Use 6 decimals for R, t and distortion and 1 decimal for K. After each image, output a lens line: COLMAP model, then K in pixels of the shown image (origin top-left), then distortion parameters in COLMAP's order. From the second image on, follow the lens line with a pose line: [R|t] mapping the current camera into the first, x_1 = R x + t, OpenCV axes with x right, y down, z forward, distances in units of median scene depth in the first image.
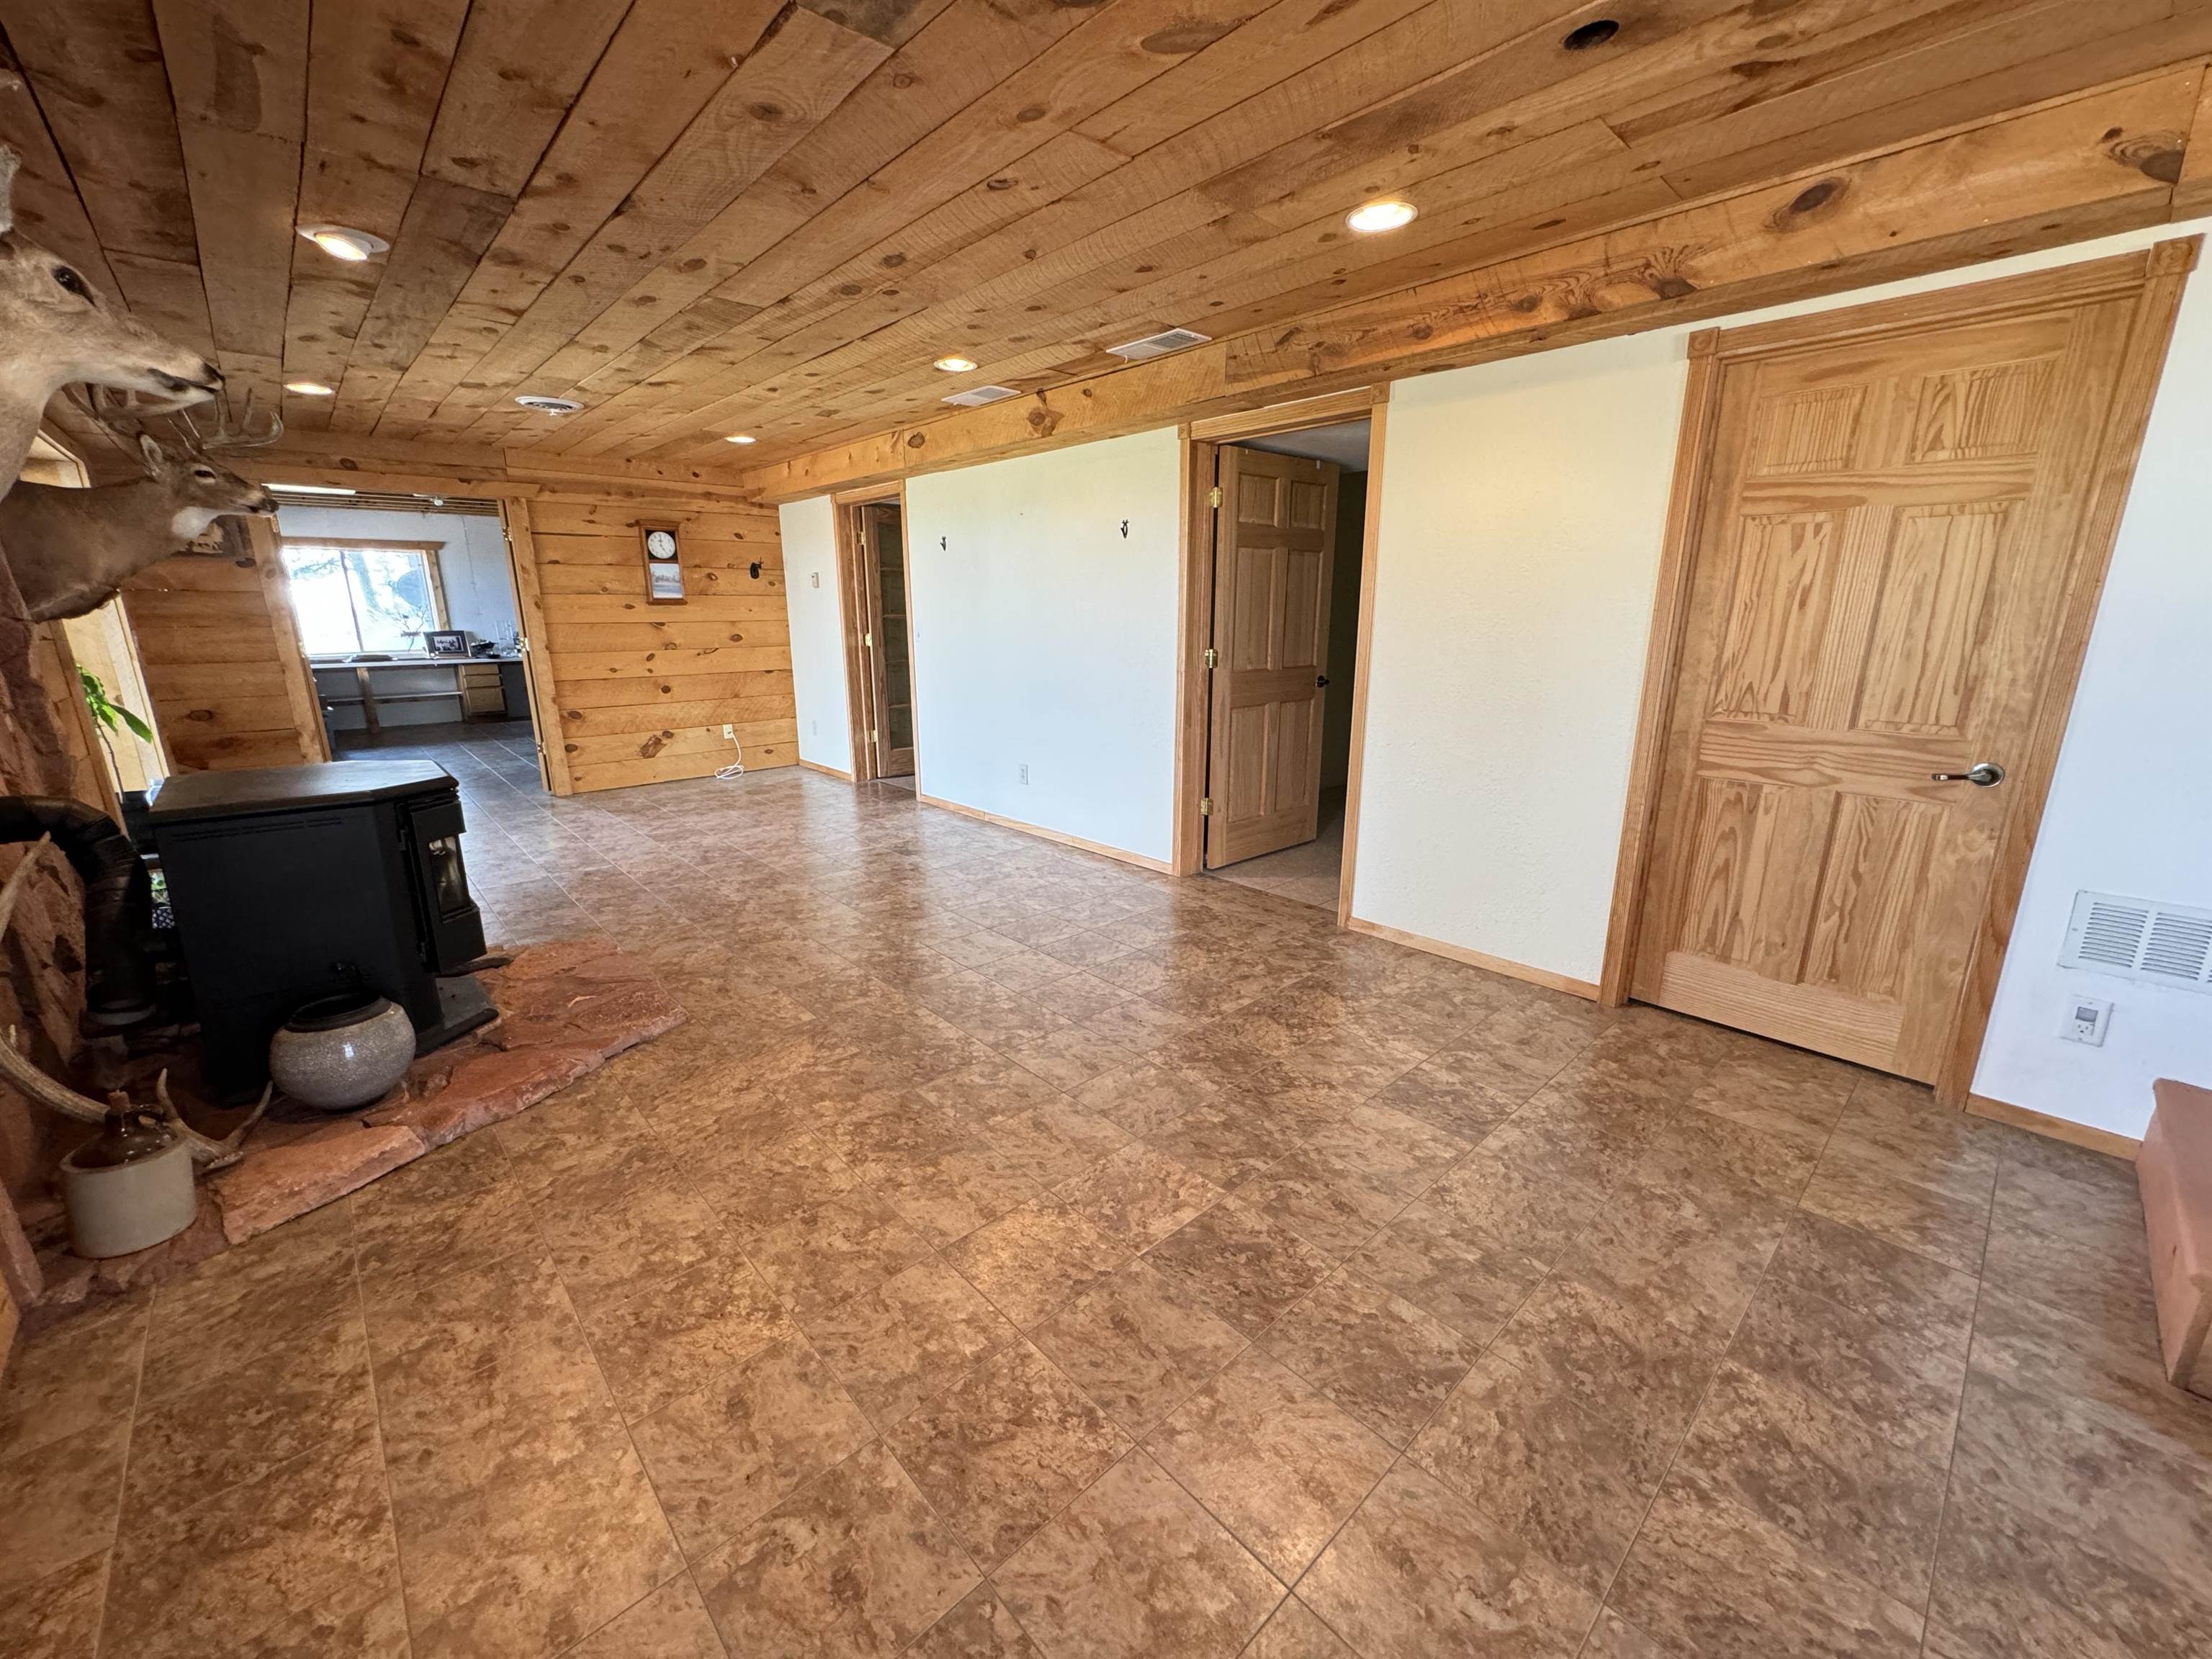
lens RADIAL K [[883.1, 0, 1104.0], [0, 883.1, 829.7], [0, 0, 1]] dist [-0.002685, 0.000515]
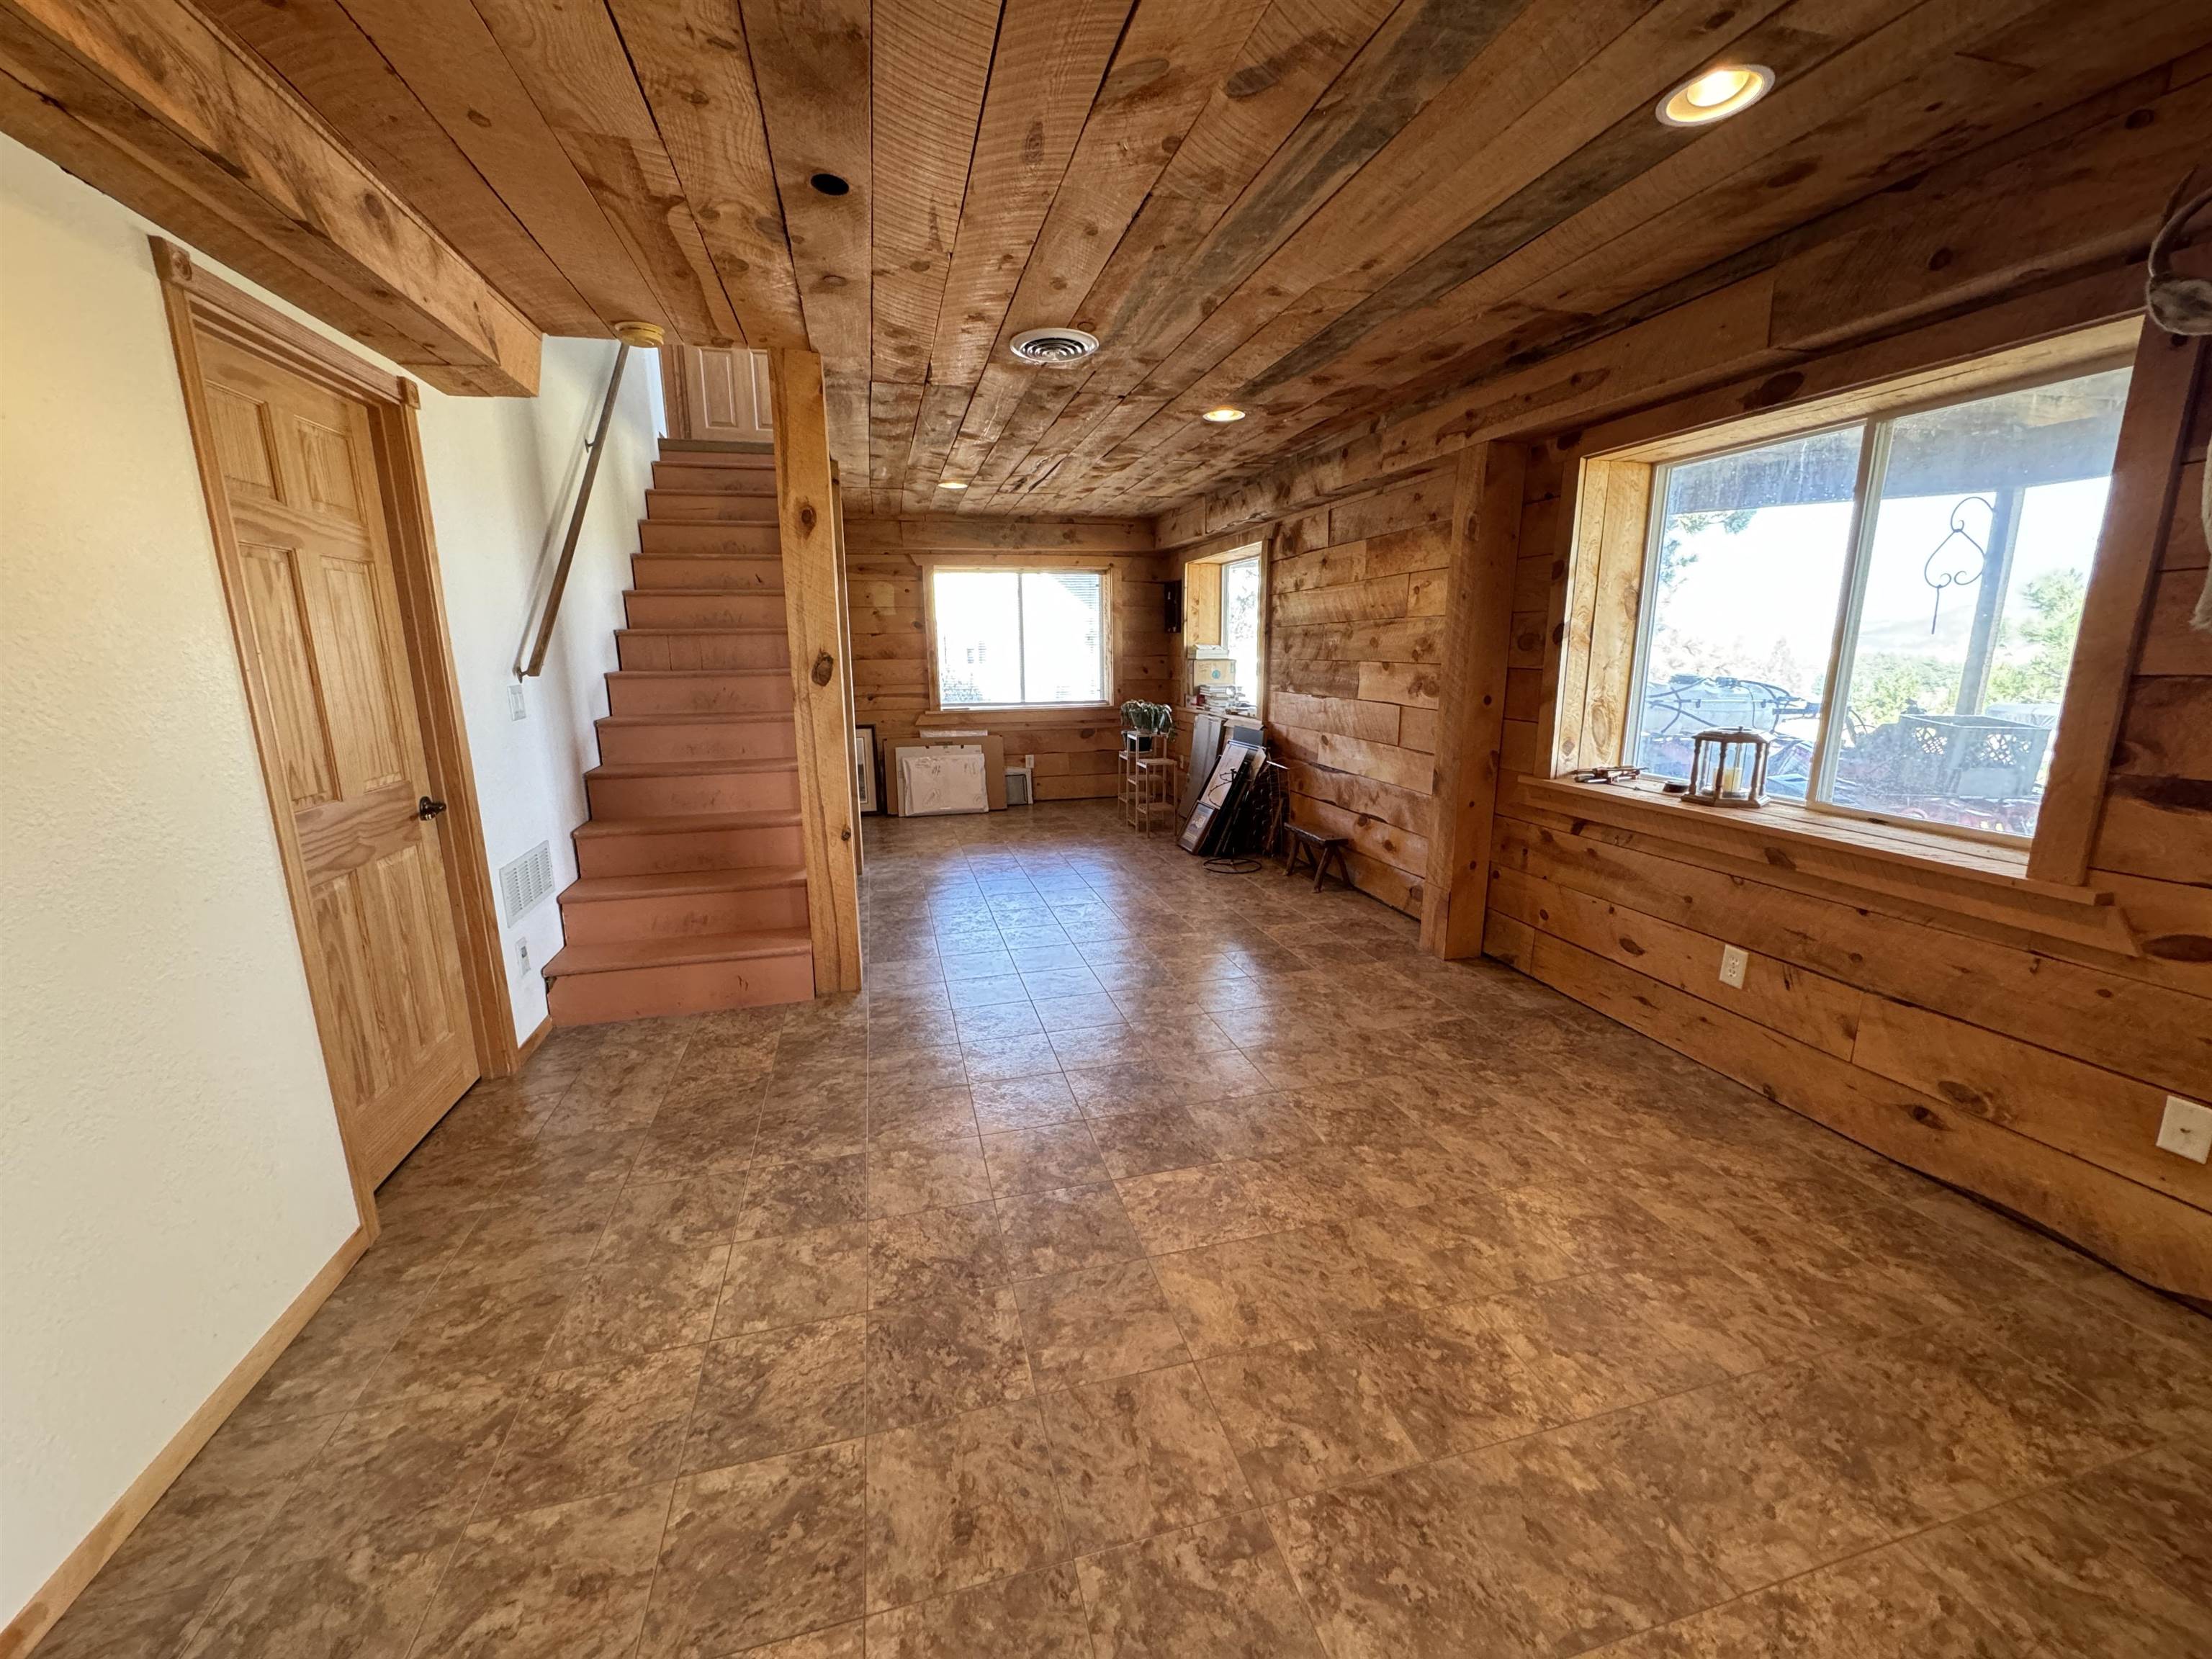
lens RADIAL K [[883.1, 0, 1109.5], [0, 883.1, 827.8], [0, 0, 1]] dist [-0.002685, 0.000515]
pose [[-0.885003, -0.083413, 0.458052, -0.283085], [0.127015, 0.903248, 0.409891, -0.383656], [-0.447925, 0.420935, -0.788782, 1.487159]]
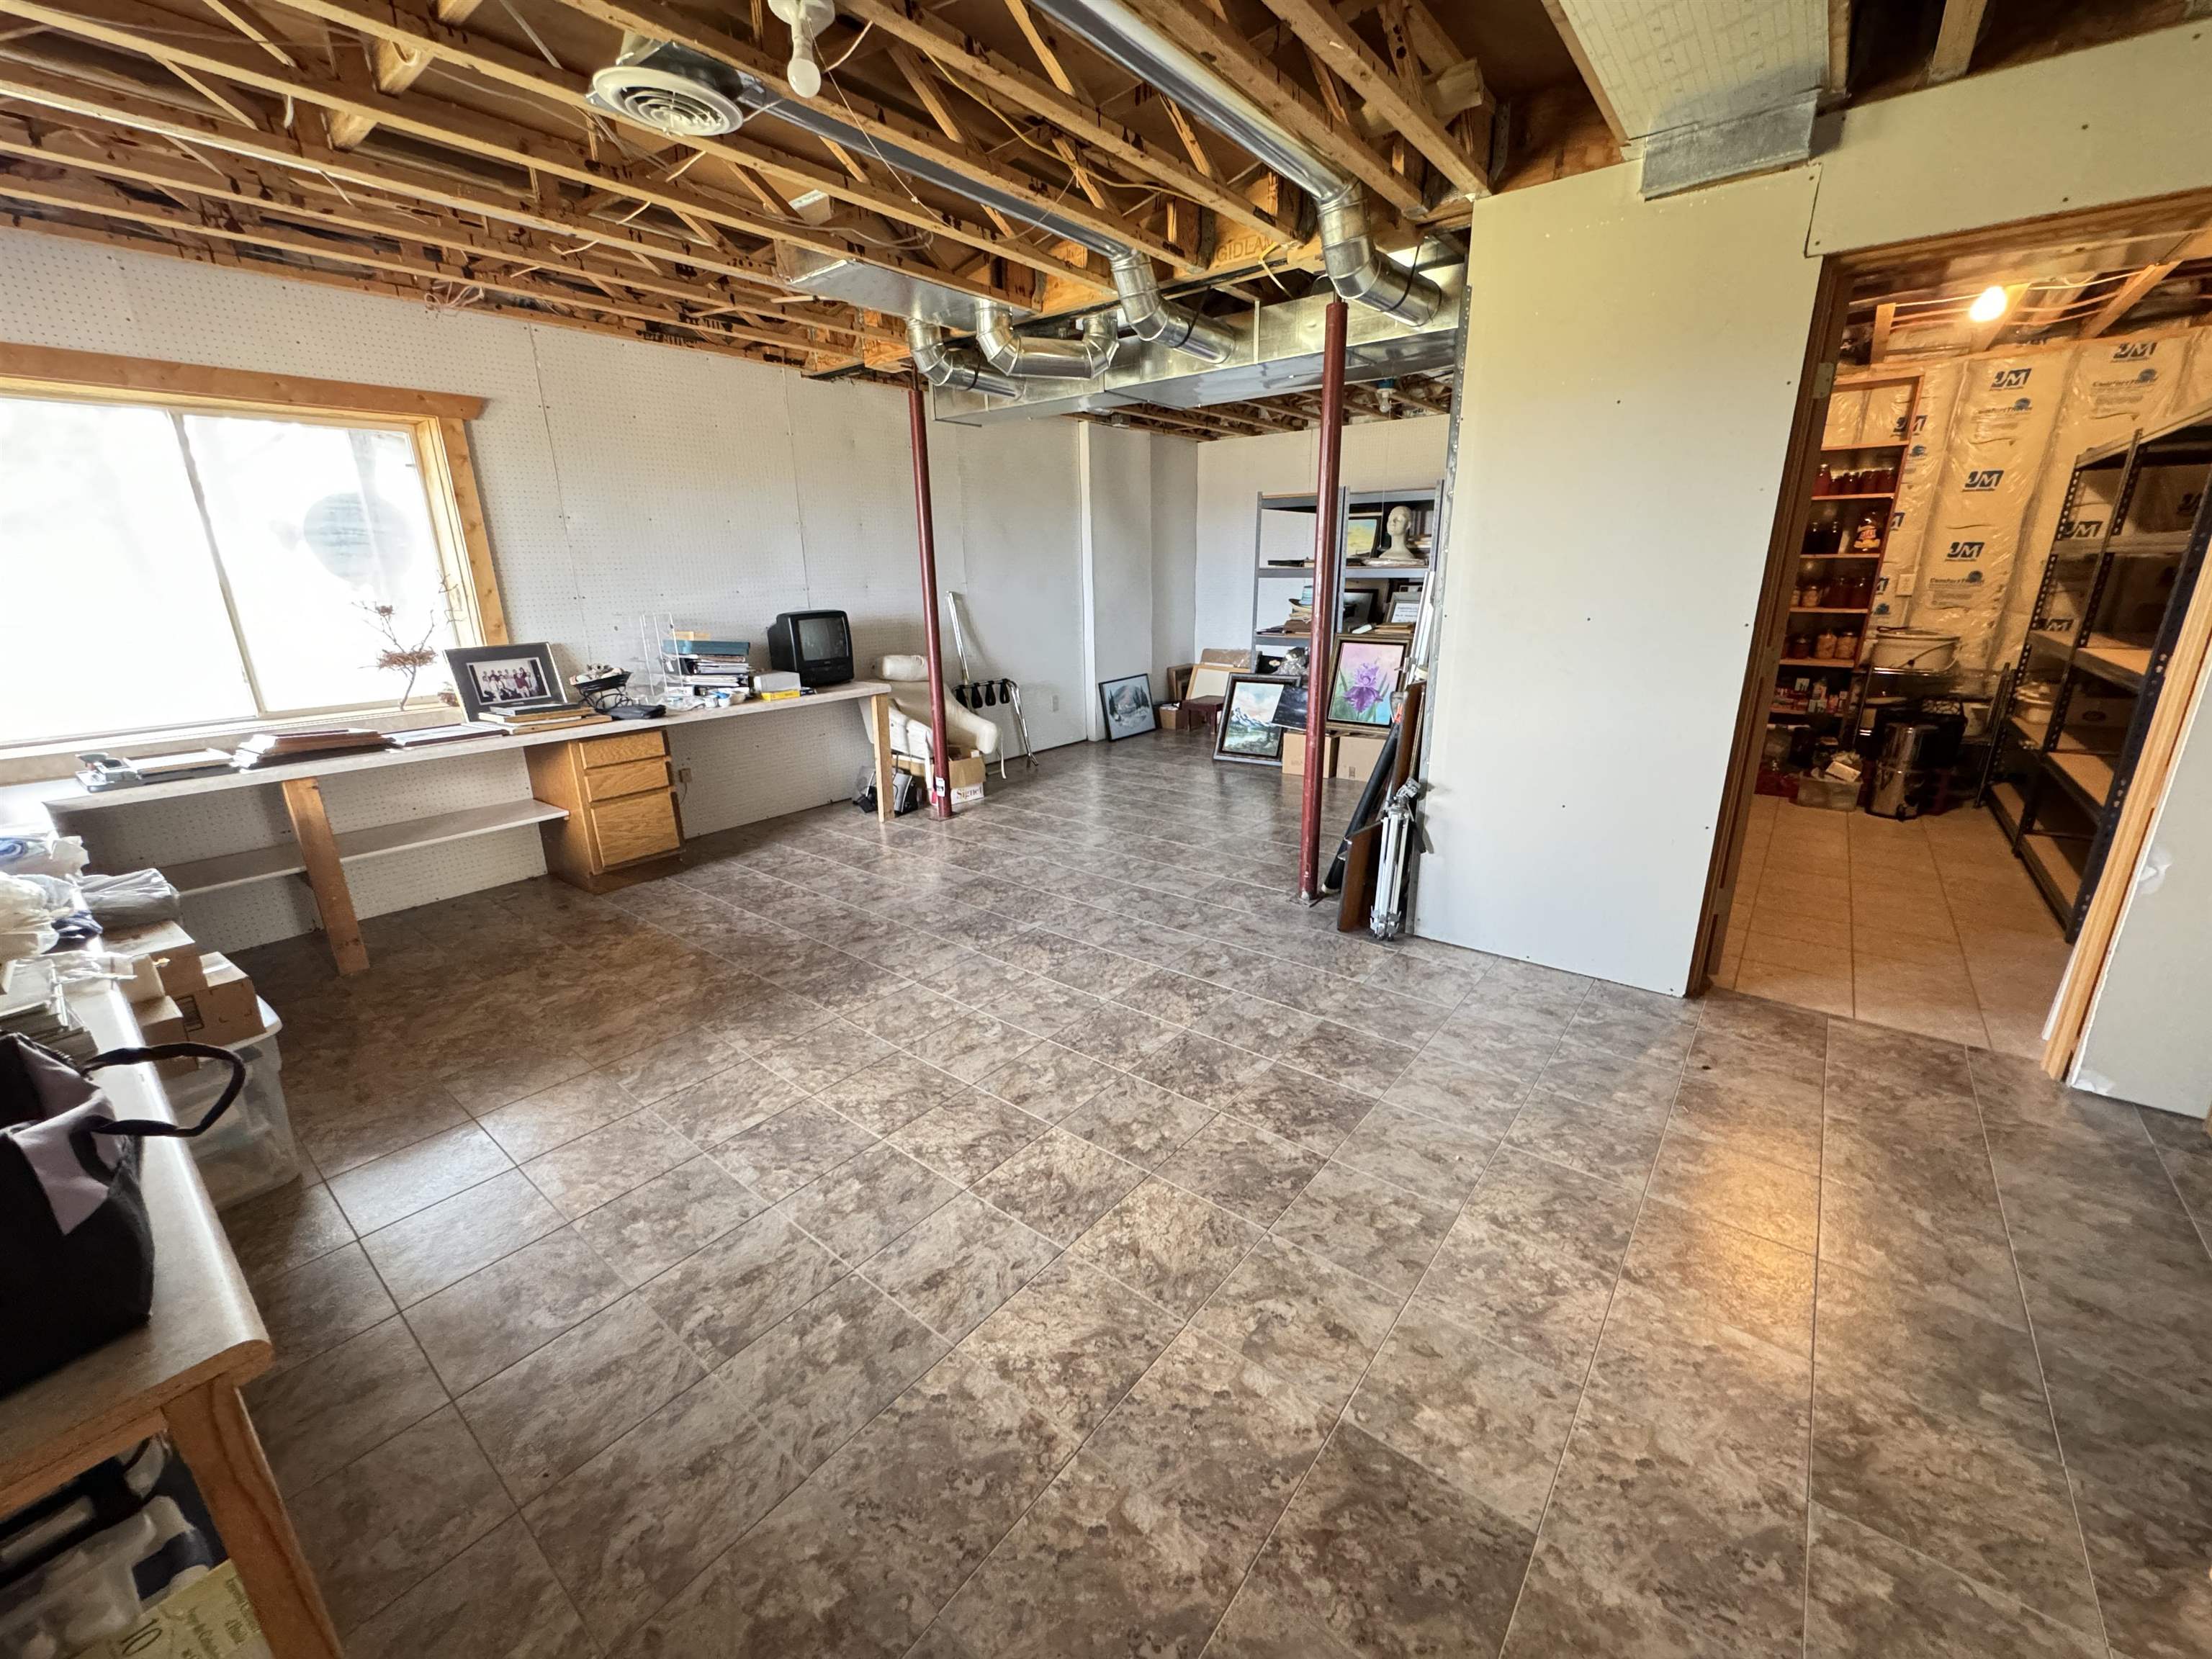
lens RADIAL K [[883.1, 0, 1093.0], [0, 883.1, 836.1], [0, 0, 1]] dist [-0.002685, 0.000515]
pose [[0.988087, -0.046361, 0.146746, -0.064060], [0.039702, 0.998058, 0.047992, -0.017592], [-0.148686, -0.041595, 0.988009, 0.068106]]
